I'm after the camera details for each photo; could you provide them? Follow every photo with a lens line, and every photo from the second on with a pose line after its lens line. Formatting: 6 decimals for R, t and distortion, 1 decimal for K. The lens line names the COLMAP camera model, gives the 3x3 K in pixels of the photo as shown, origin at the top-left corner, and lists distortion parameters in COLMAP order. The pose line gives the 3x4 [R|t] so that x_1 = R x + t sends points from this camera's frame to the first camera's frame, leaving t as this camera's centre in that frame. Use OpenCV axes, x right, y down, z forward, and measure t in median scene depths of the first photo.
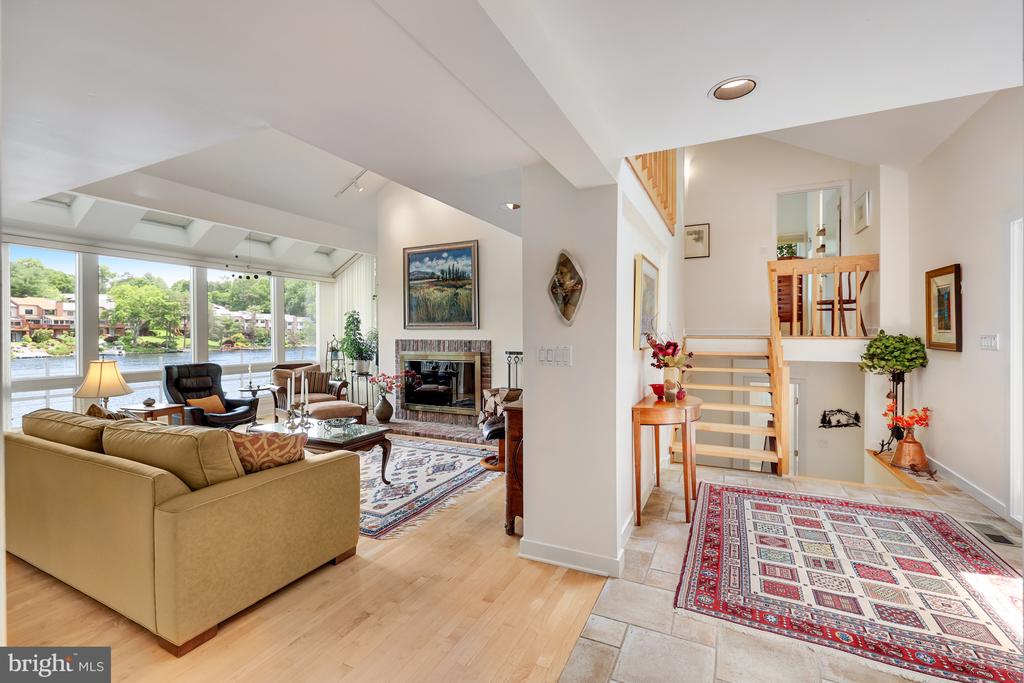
lens RADIAL K [[434.8, 0, 506.2], [0, 434.8, 332.7], [0, 0, 1]] dist [0.008426, -0.000427]
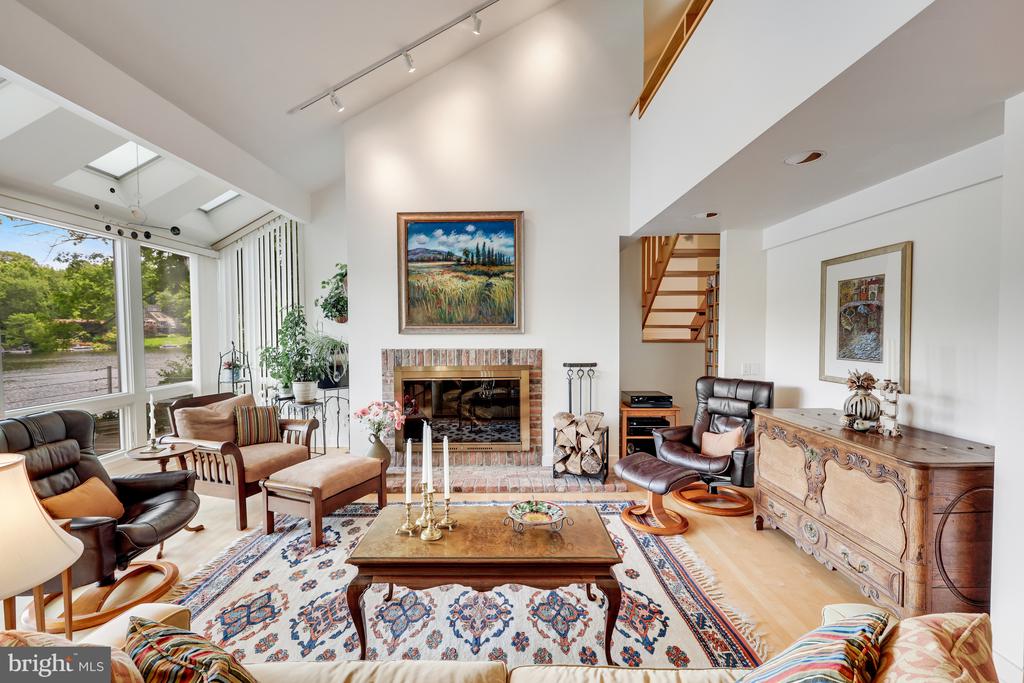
lens RADIAL K [[443.1, 0, 504.1], [0, 443.1, 343.2], [0, 0, 1]] dist [-0.000134, 0.000003]
pose [[0.901737, -0.013941, 0.432061, -0.627941], [0.002116, 0.999610, 0.027838, -0.019920], [-0.432280, -0.024188, 0.901415, 0.506536]]
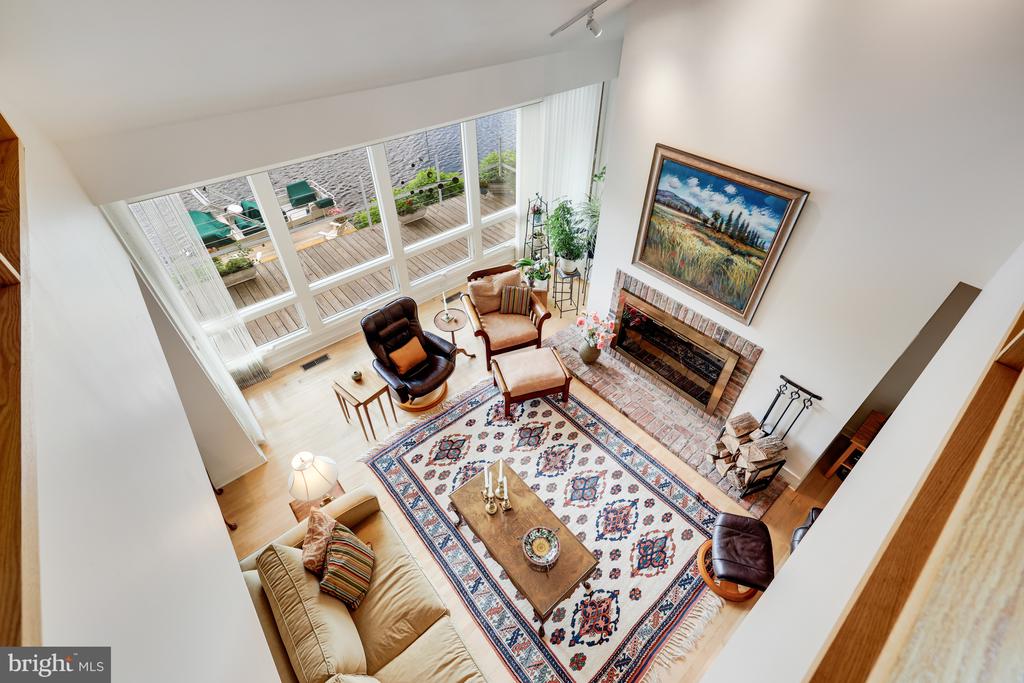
lens RADIAL K [[444.7, 0, 509.7], [0, 444.7, 327.8], [0, 0, 1]] dist [0.001185, 0.000036]
pose [[0.913674, 0.266920, -0.306520, -0.274455], [0.000590, 0.753270, 0.657711, -0.647684], [0.406448, -0.601114, 0.688086, 0.616176]]
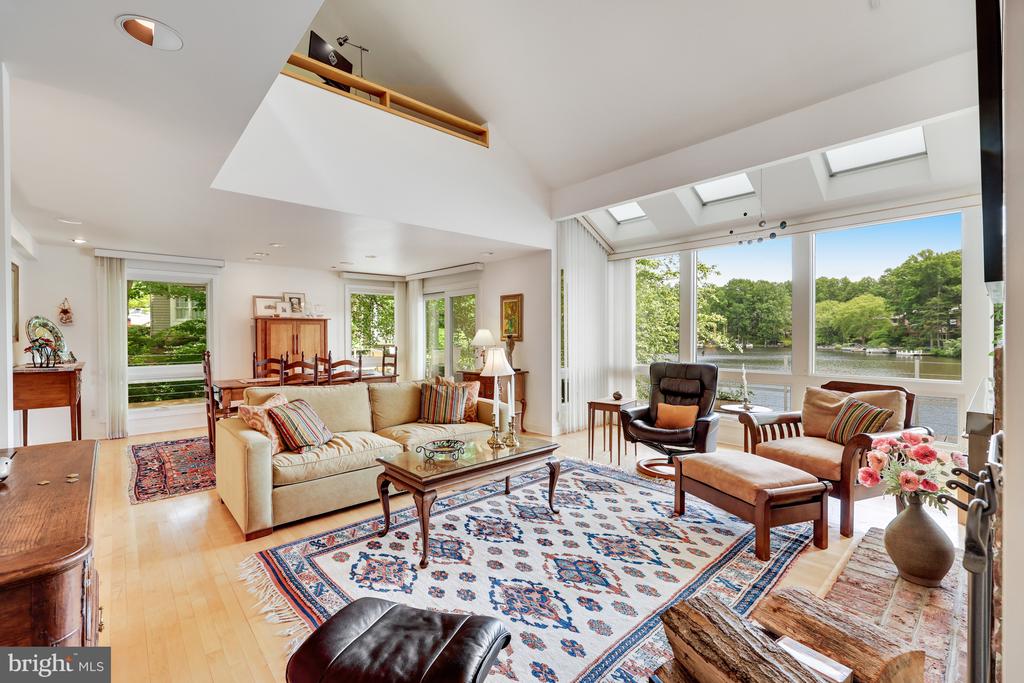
lens RADIAL K [[443.5, 0, 508.6], [0, 443.5, 336.7], [0, 0, 1]] dist [-0.000487, -0.000264]
pose [[-0.367719, 0.009318, -0.929890, 0.262251], [0.006171, 0.999952, 0.007579, 0.017465], [0.929916, -0.002952, -0.367759, 1.324508]]
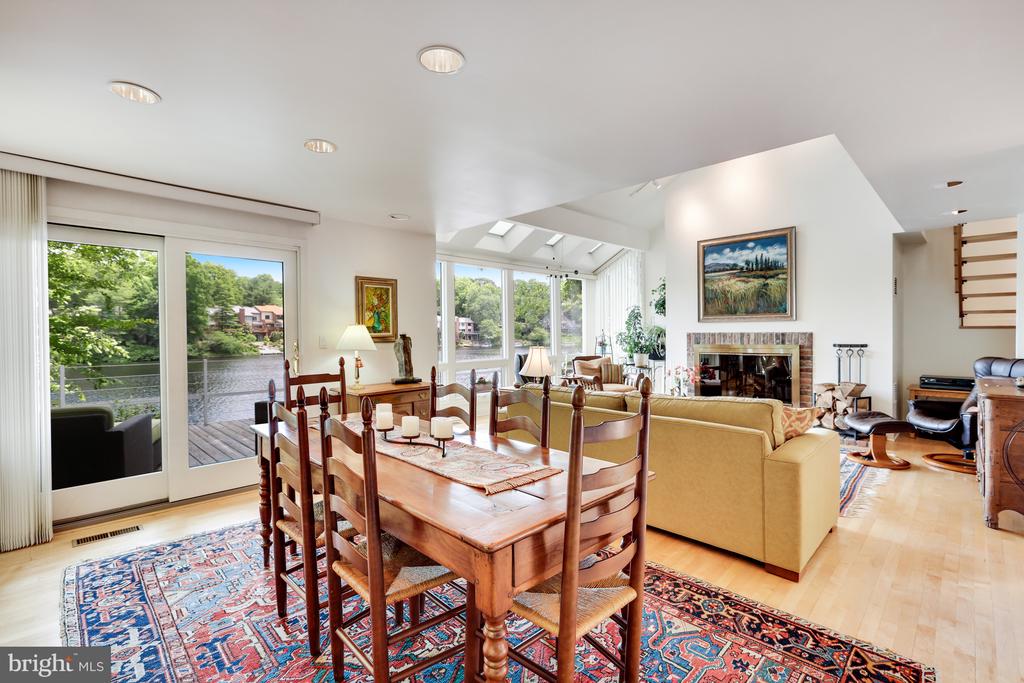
lens RADIAL K [[452.9, 0, 511.5], [0, 452.9, 338.5], [0, 0, 1]] dist [0.001091, -0.000010]
pose [[0.948112, -0.001407, -0.317933, -0.506291], [0.005904, 0.999896, 0.013183, 0.021079], [0.317881, -0.014376, 0.948021, -0.199819]]
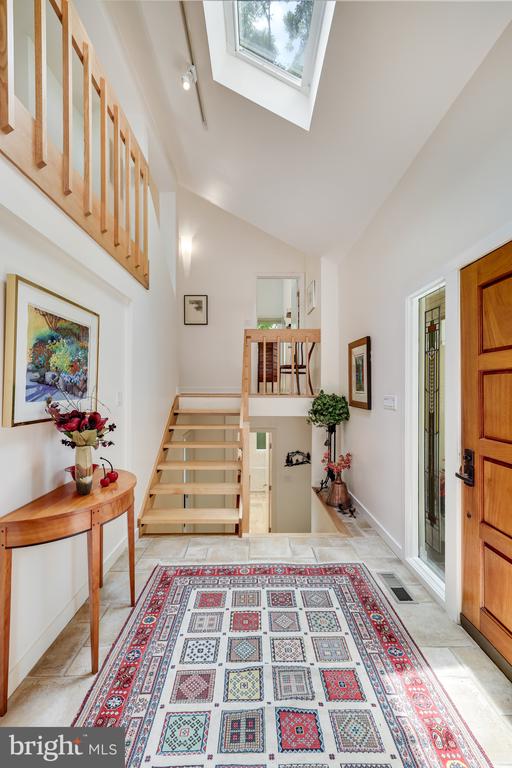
lens RADIAL K [[305.3, 0, 256.0], [0, 305.3, 384.0], [0, 0, 1]] dist [0.001224, 0.000220]
pose [[0.889061, 0.007769, 0.457722, 0.306474], [-0.002833, 0.999930, -0.011469, -0.013019], [-0.457780, 0.008900, 0.889021, 0.326584]]
